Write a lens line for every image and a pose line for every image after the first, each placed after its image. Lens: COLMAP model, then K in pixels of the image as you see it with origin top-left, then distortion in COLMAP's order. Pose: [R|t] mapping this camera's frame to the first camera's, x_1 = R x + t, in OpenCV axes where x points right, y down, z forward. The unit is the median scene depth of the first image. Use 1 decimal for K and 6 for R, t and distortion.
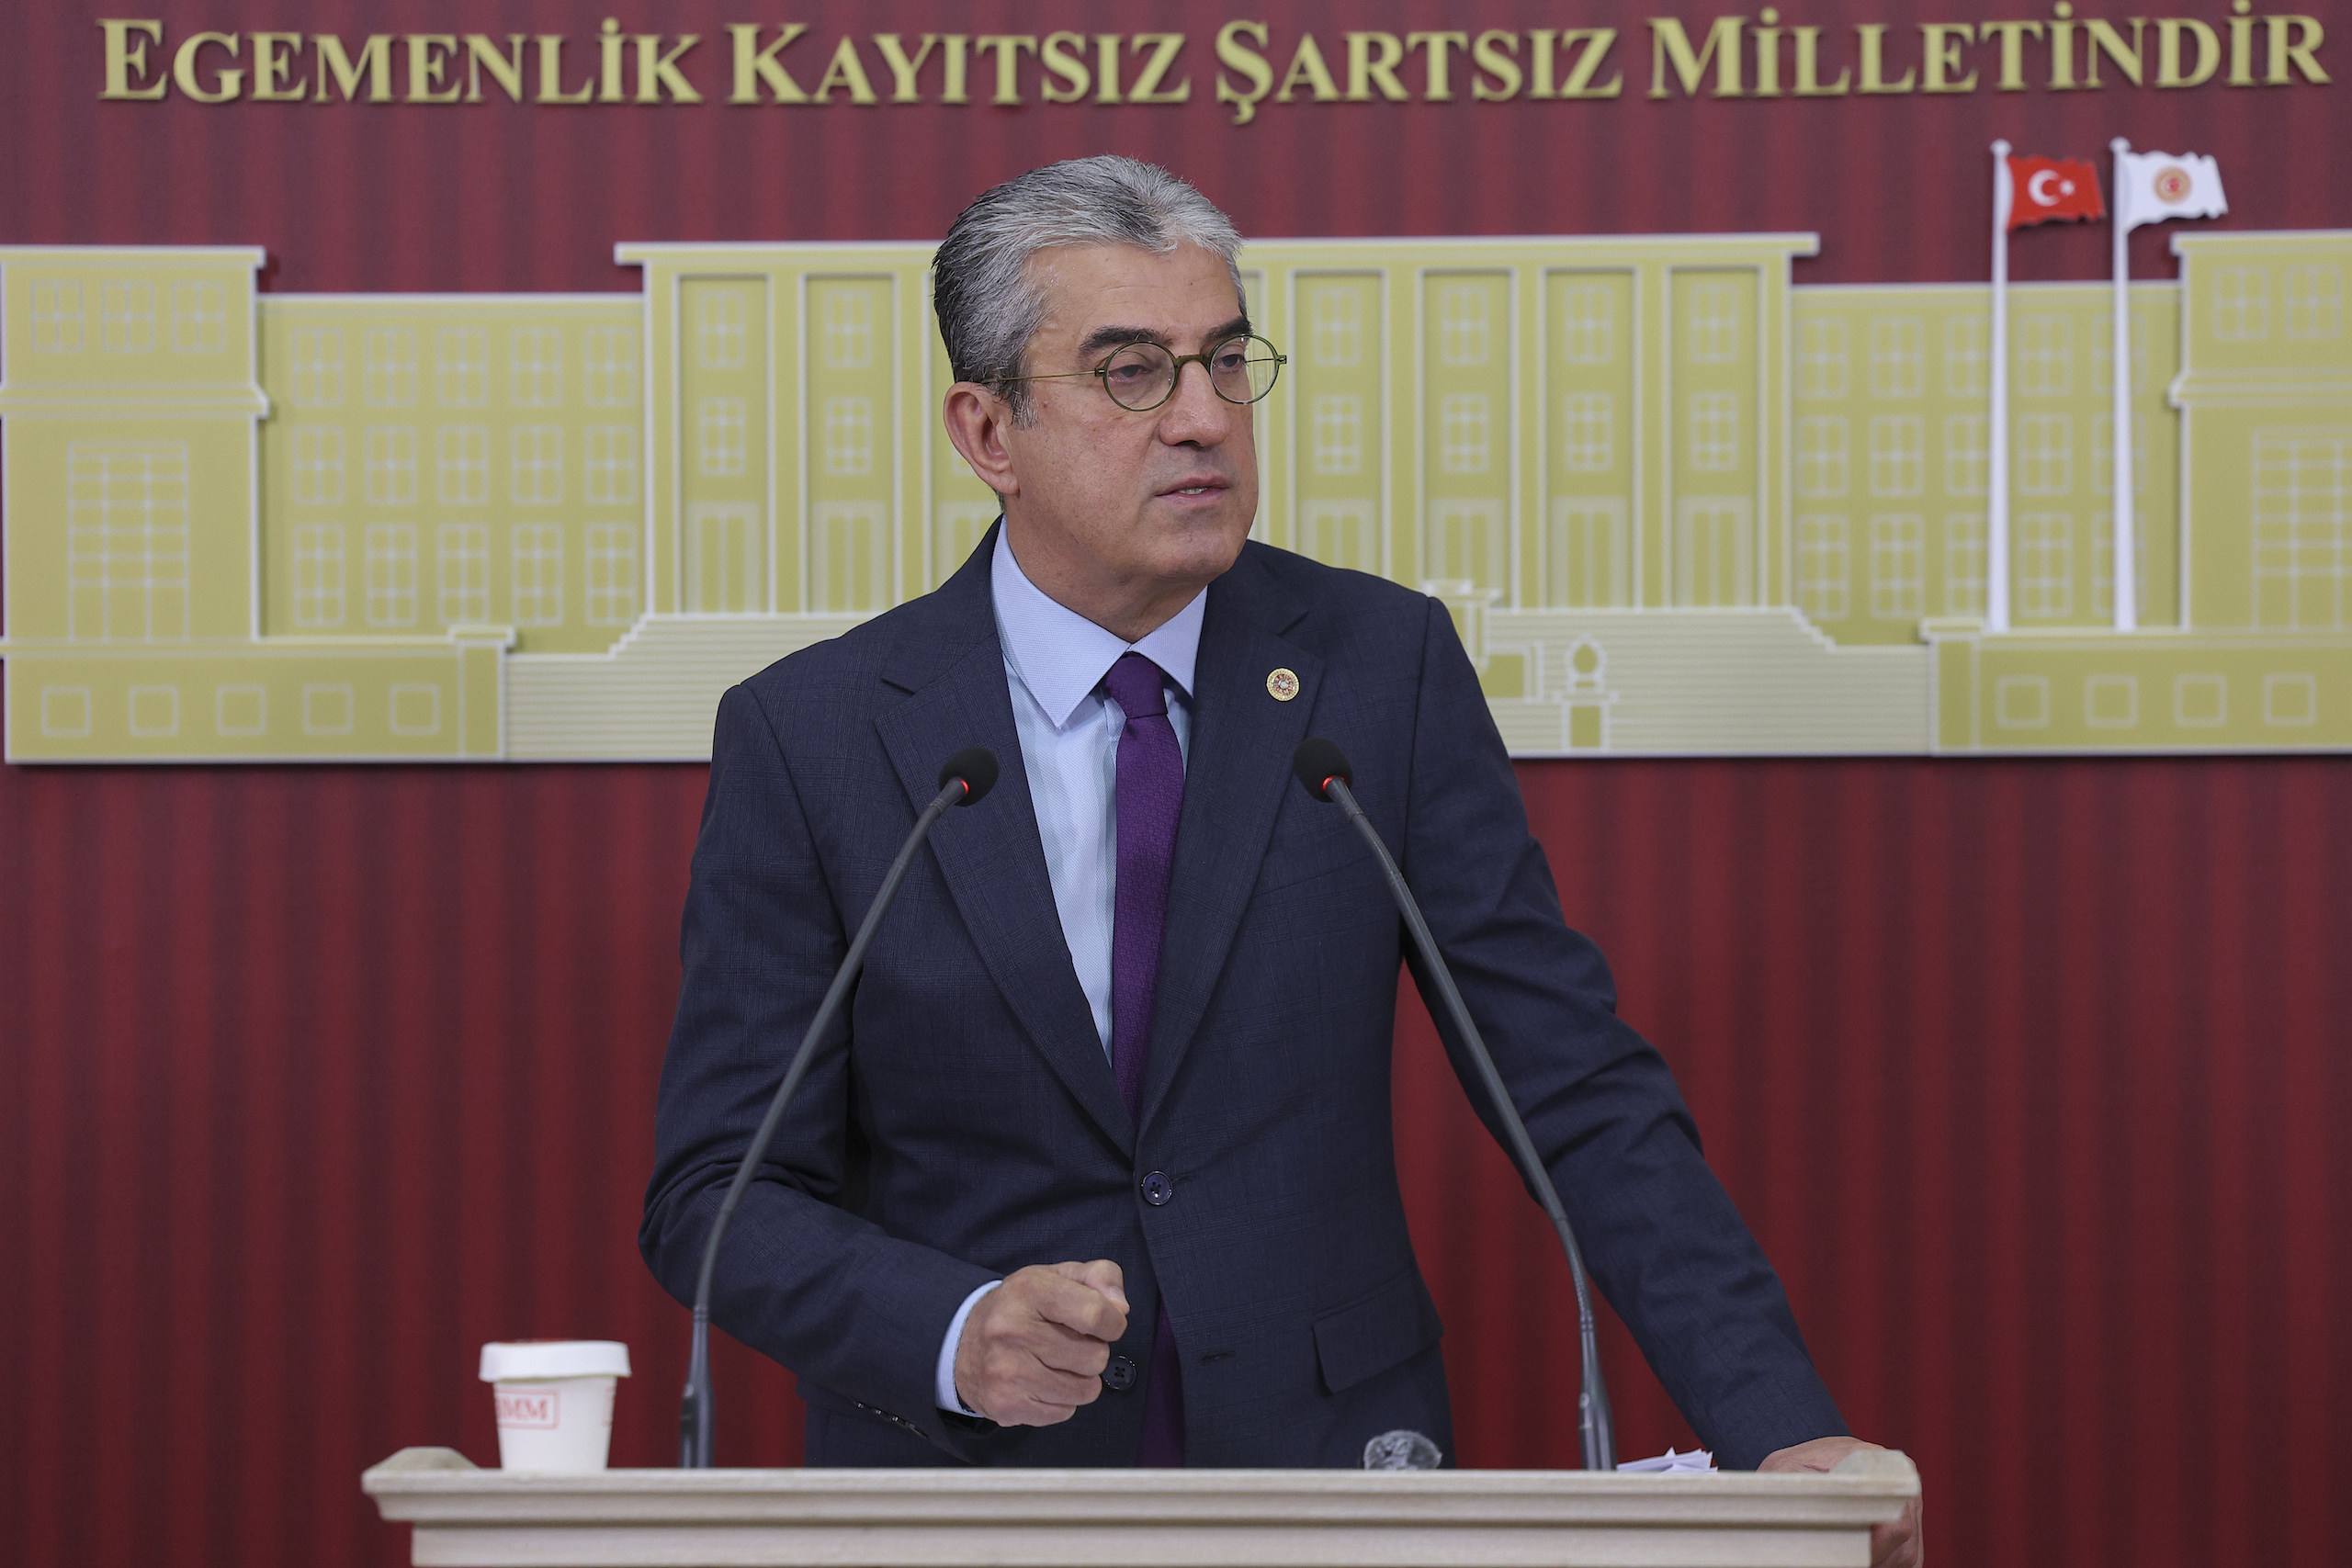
lens RADIAL K [[10880.5, 0, 1167.8], [0, 10880.5, 754.3], [0, 0, 1]] dist [0.737716, 14.948597]
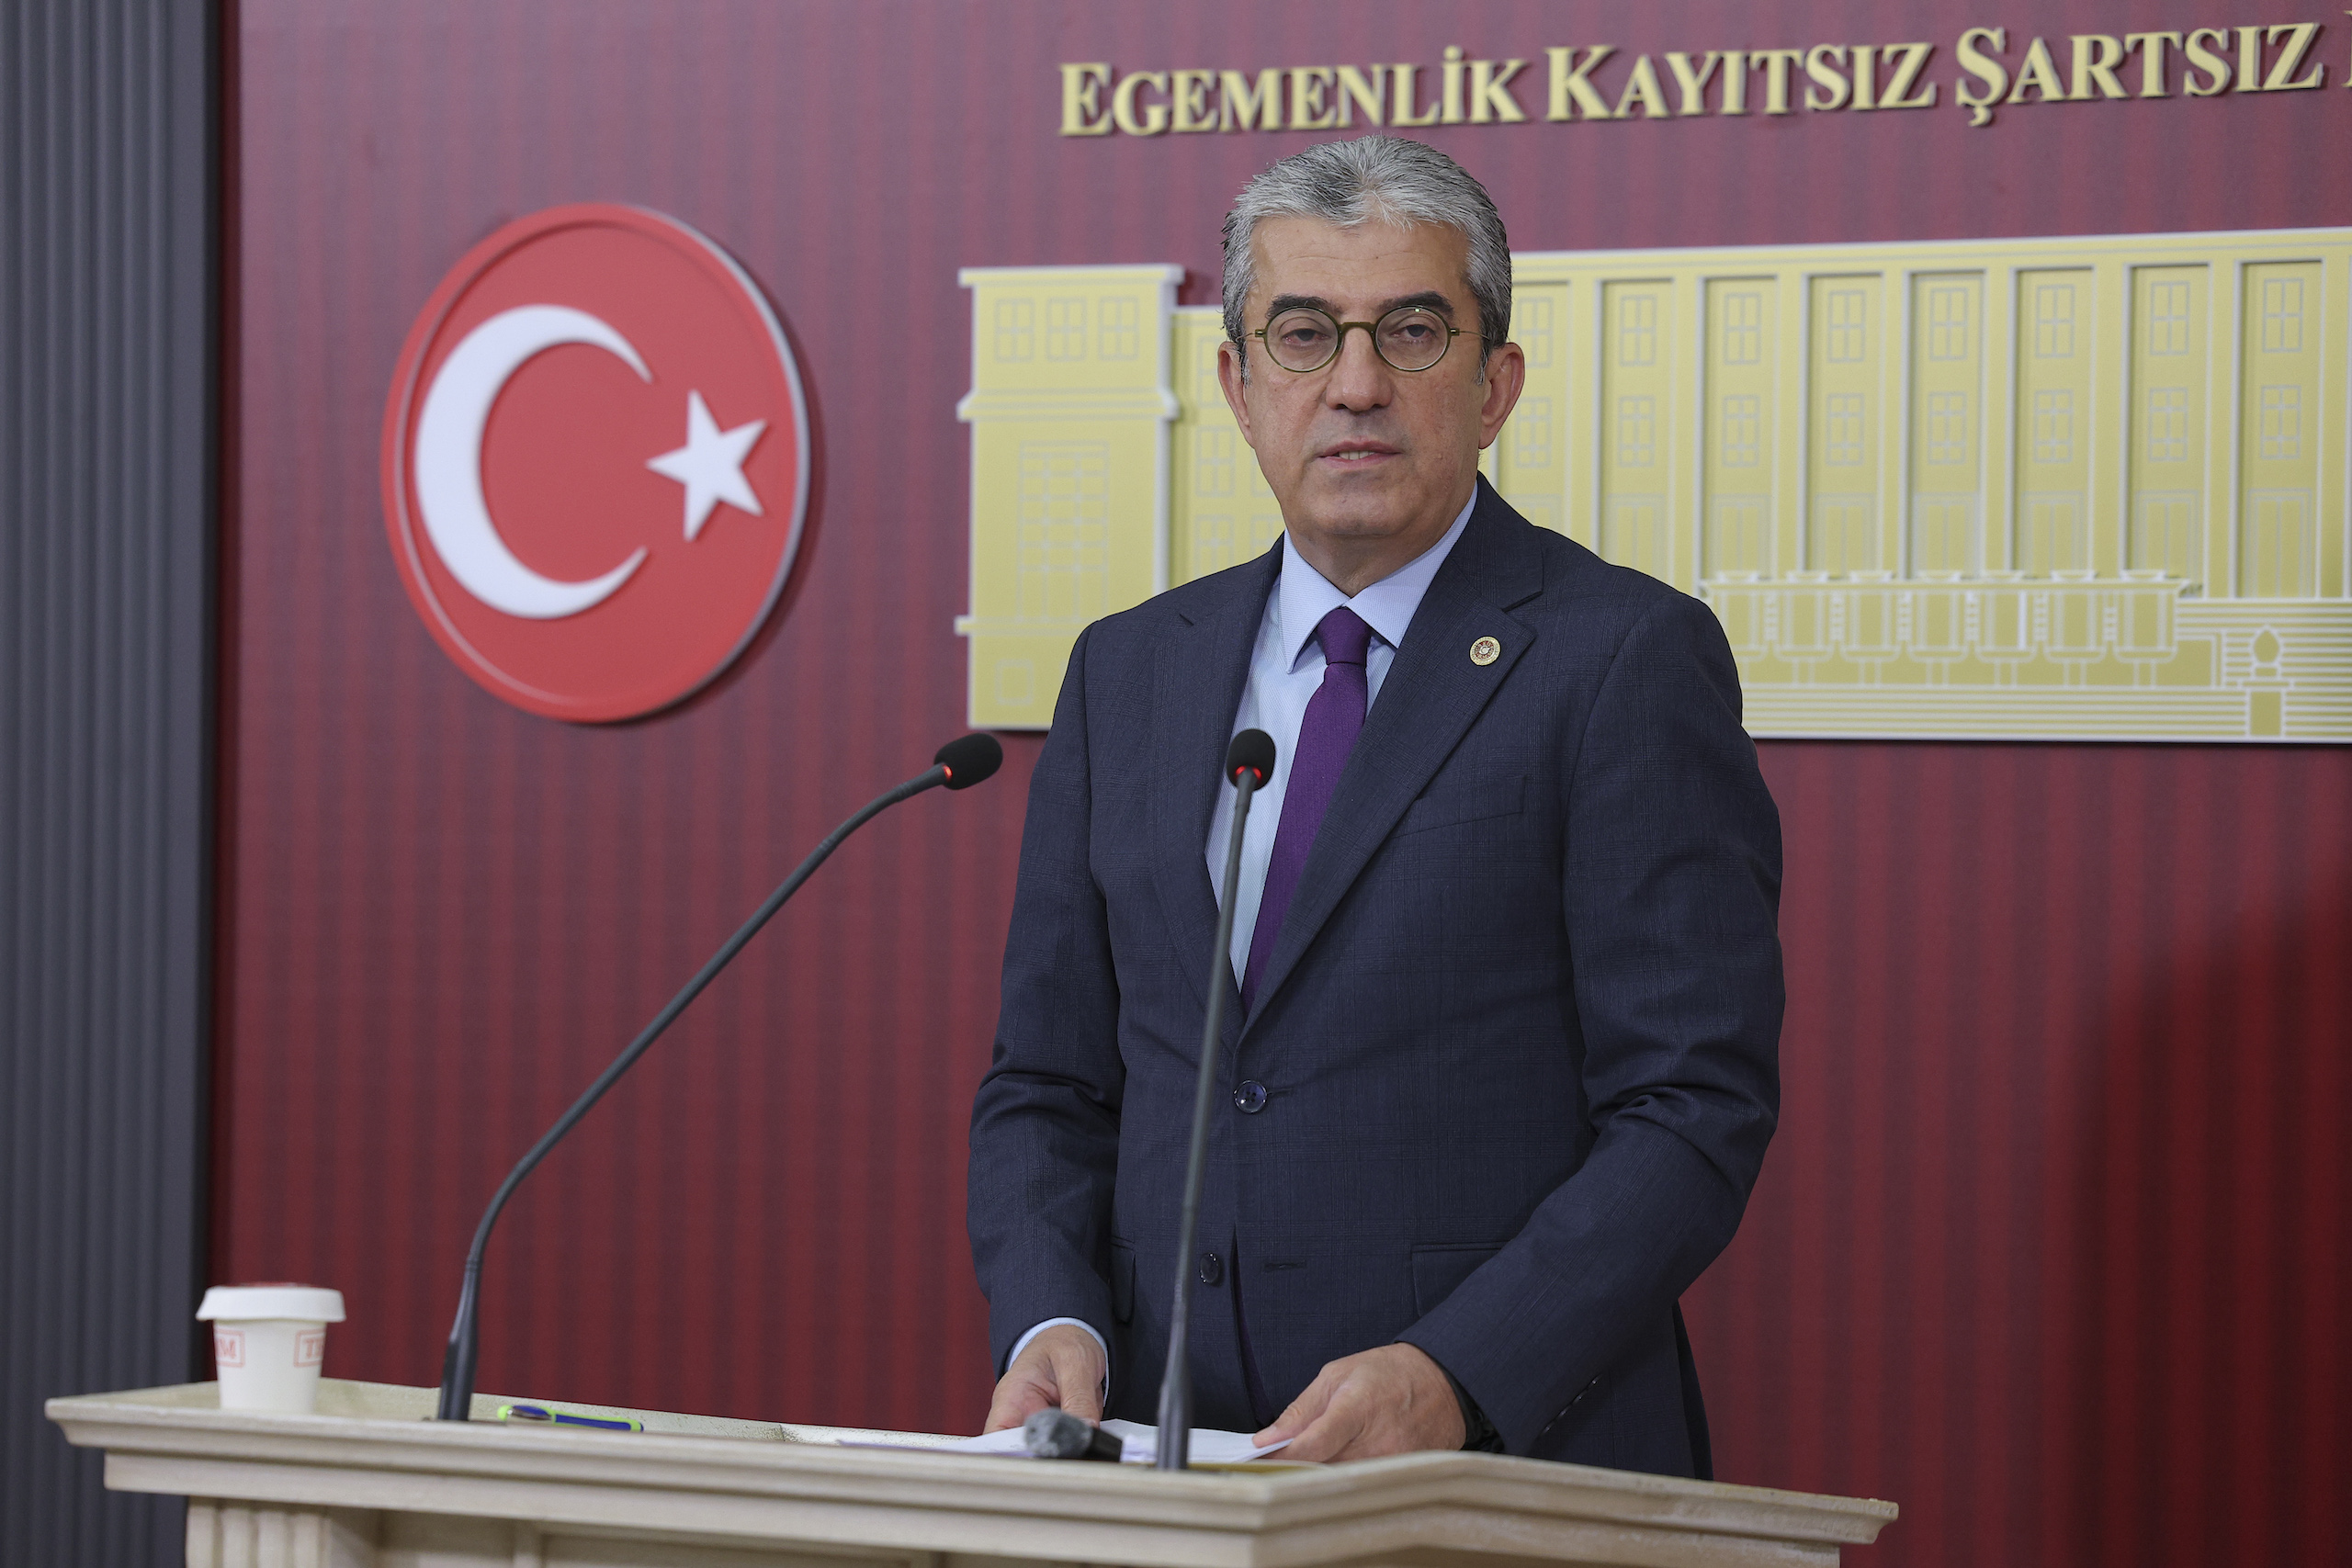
lens RADIAL K [[8403.9, 0, 1176.0], [0, 8403.9, 784.0], [0, 0, 1]] dist [0.019119, 14.366689]
pose [[0.860356, 0.016759, -0.509418, 0.349548], [-0.017325, 0.999843, 0.003634, 0.002896], [0.509399, 0.005699, 0.860512, 0.273774]]
